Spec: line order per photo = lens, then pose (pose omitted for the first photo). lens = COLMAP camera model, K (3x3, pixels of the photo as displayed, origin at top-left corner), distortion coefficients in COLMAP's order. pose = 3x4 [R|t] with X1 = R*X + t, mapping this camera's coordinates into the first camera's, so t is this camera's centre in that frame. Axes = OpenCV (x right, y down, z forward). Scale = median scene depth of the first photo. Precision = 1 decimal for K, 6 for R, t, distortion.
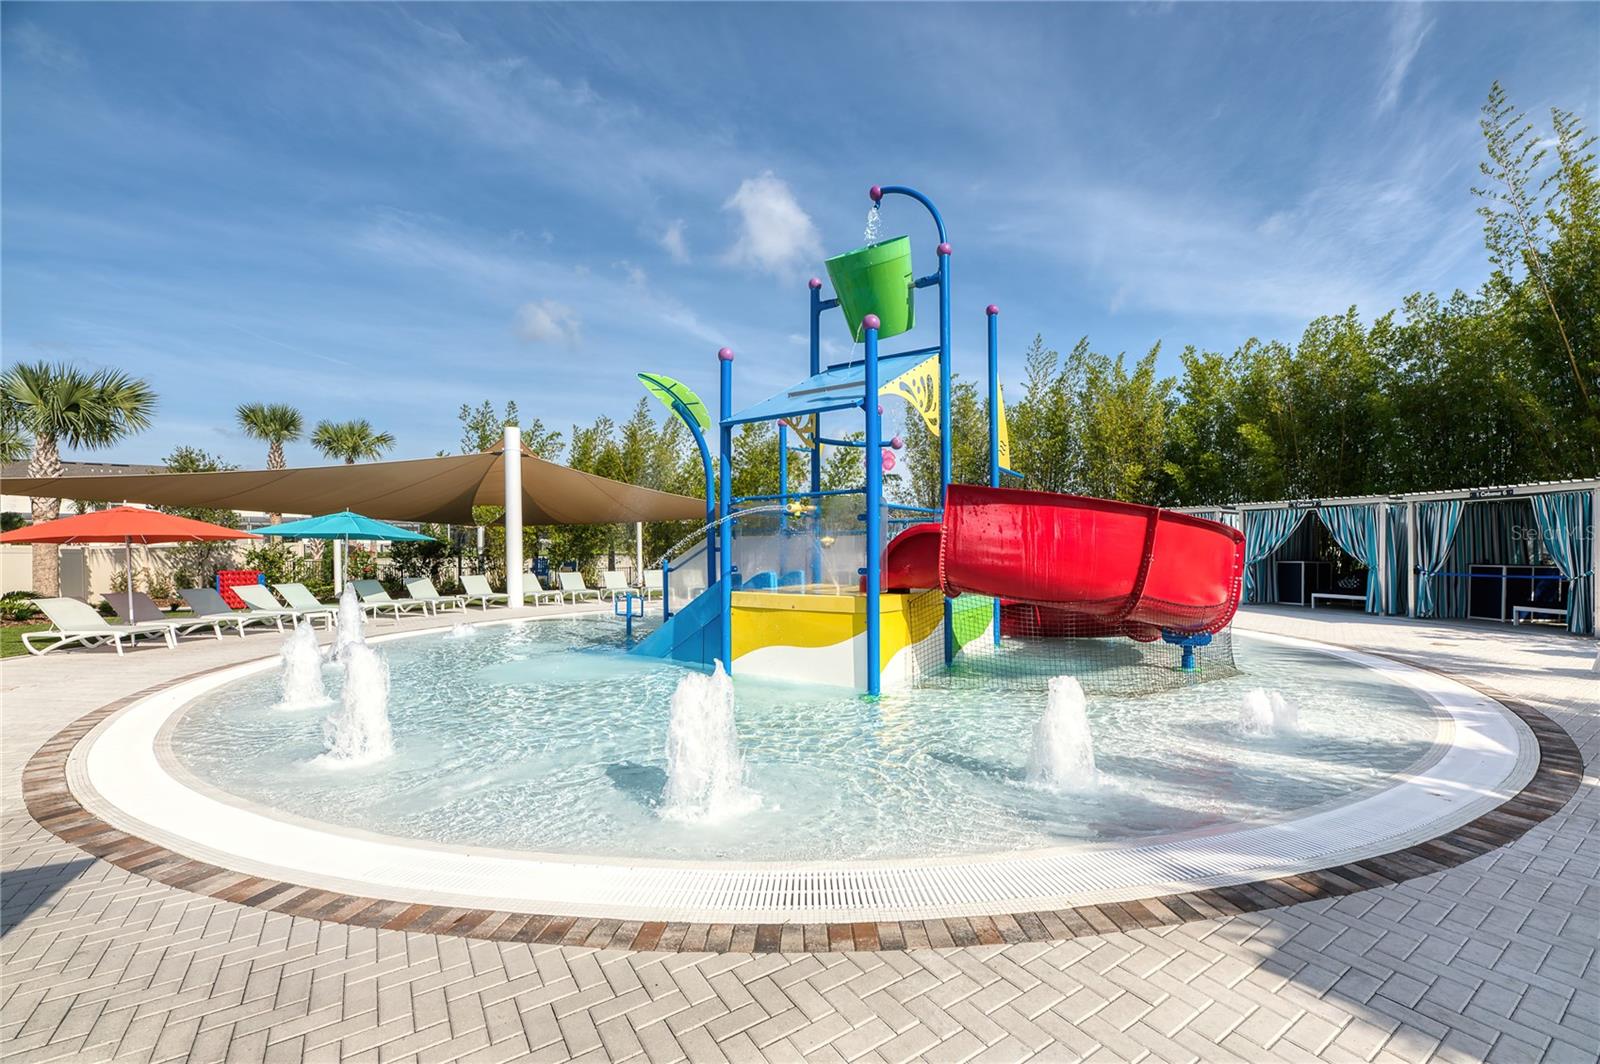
lens RADIAL K [[658.5, 0, 754.3], [0, 658.5, 550.7], [0, 0, 1]] dist [-0.006183, 0.000362]
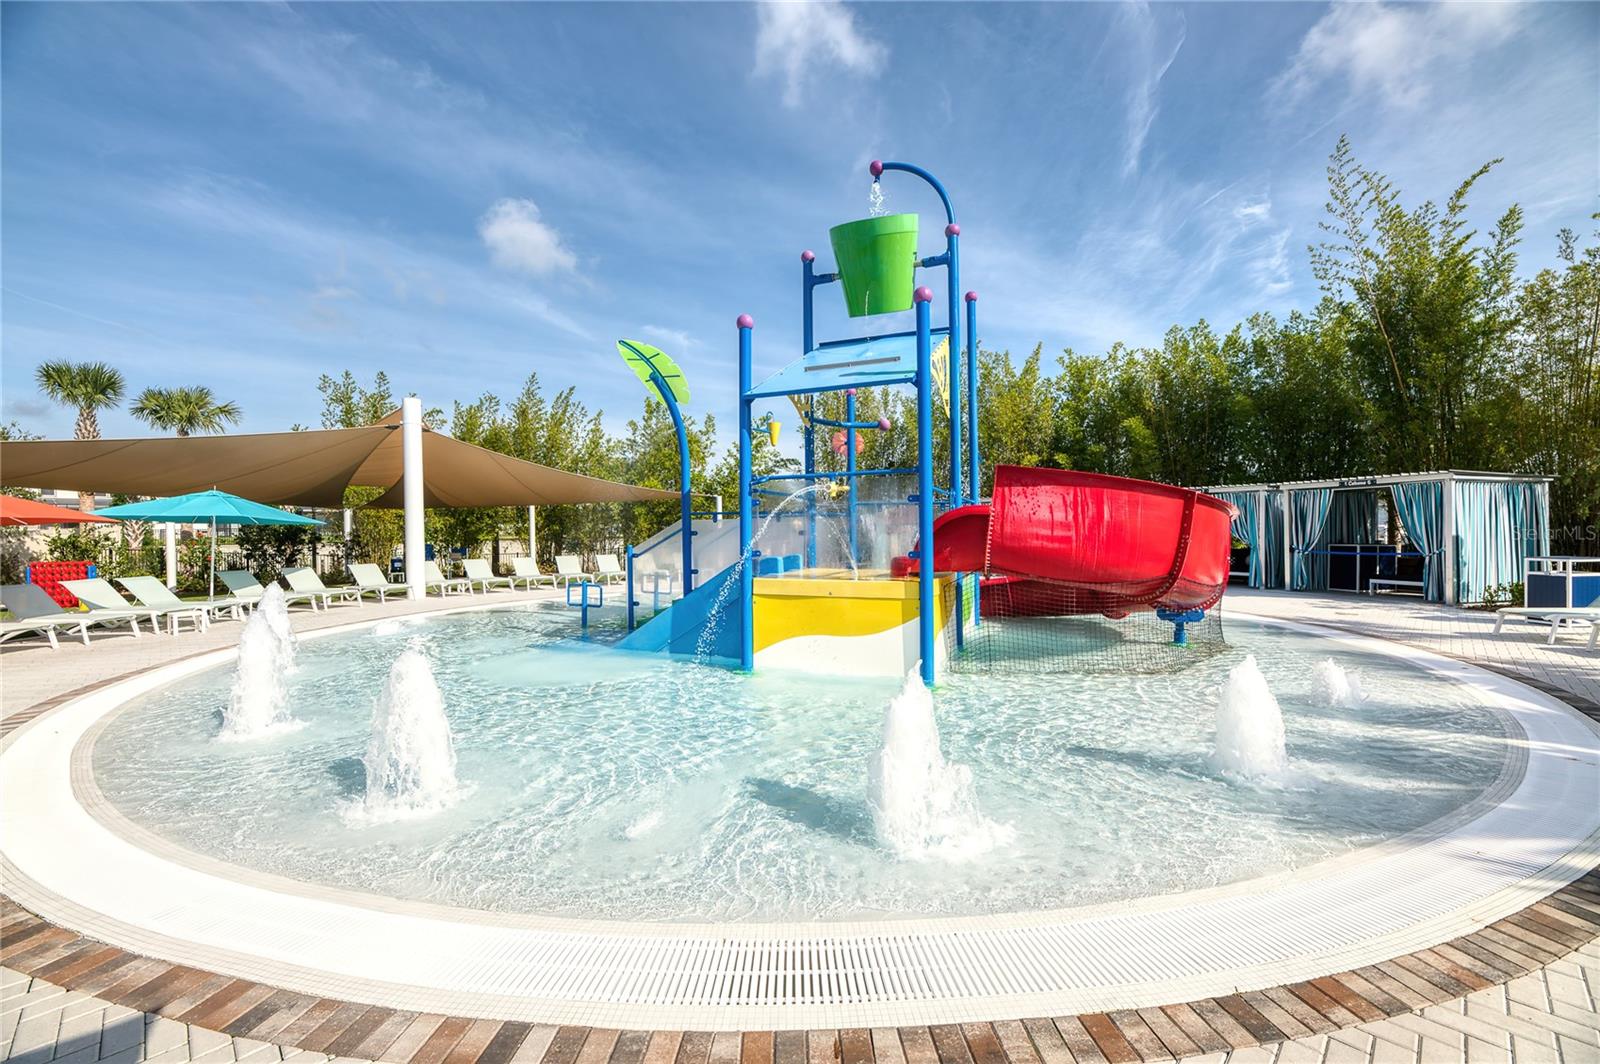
lens RADIAL K [[658.5, 0, 785.0], [0, 658.5, 530.0], [0, 0, 1]] dist [-0.006183, 0.000362]
pose [[0.981155, -0.002231, 0.193210, -0.117495], [0.003644, 0.999969, -0.006960, 0.000850], [-0.193188, 0.007533, 0.981133, 0.057089]]
